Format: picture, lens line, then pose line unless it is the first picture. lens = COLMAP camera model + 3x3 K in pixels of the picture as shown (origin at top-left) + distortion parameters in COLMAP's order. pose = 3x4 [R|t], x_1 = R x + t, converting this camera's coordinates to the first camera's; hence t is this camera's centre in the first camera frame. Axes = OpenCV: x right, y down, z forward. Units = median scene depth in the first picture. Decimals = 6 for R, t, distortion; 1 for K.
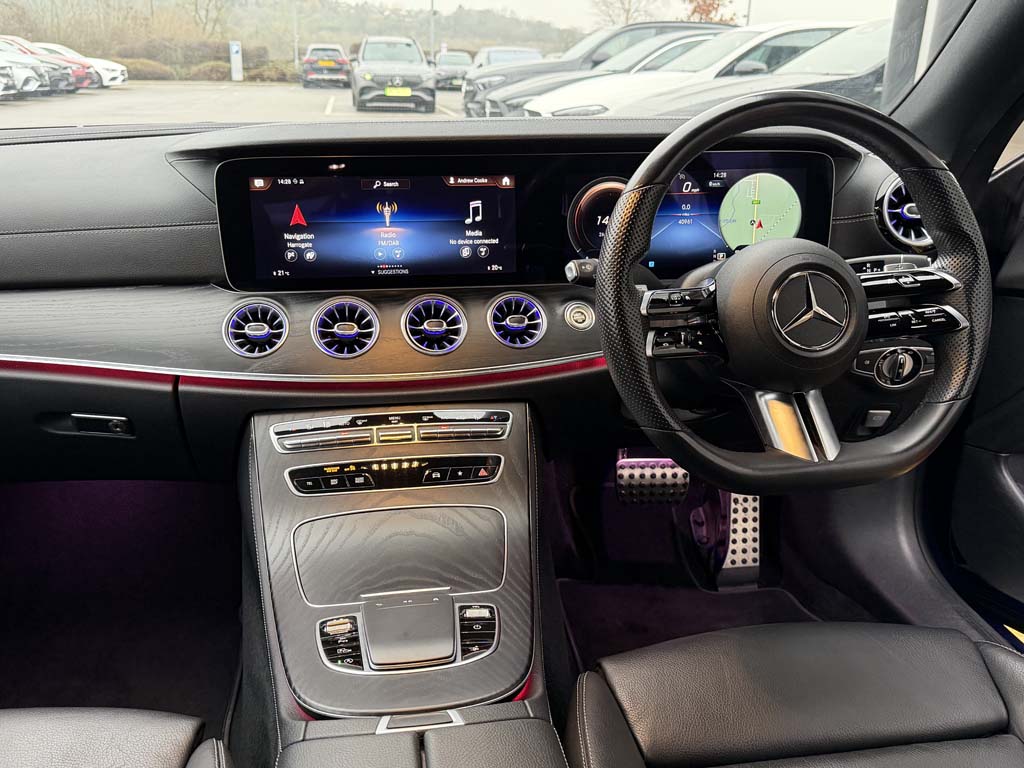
lens RADIAL K [[954.4, 0, 512.0], [0, 954.4, 384.0], [0, 0, 1]] dist [0.161834, -0.342804]
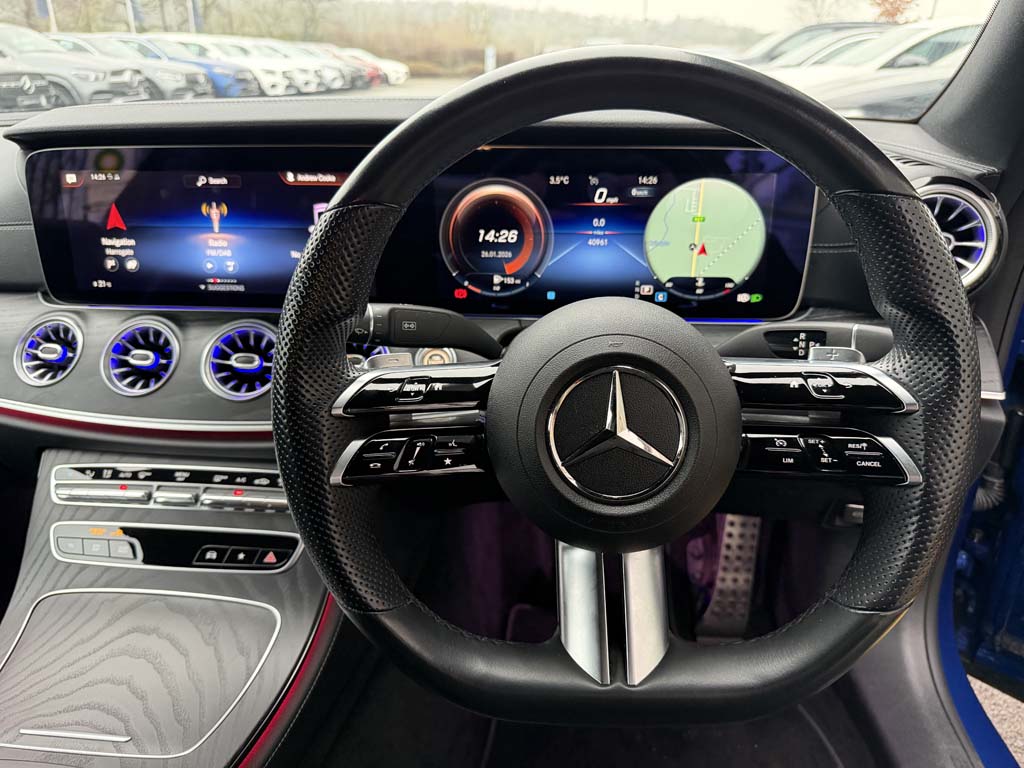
lens RADIAL K [[711.5, 0, 542.3], [0, 711.5, 380.7], [0, 0, 1]] dist [0.073550, -0.121094]
pose [[0.967366, 0.092281, -0.235982, 0.293269], [-0.070327, 0.992516, 0.099833, -0.119123], [0.243429, -0.079979, 0.966616, 0.463390]]
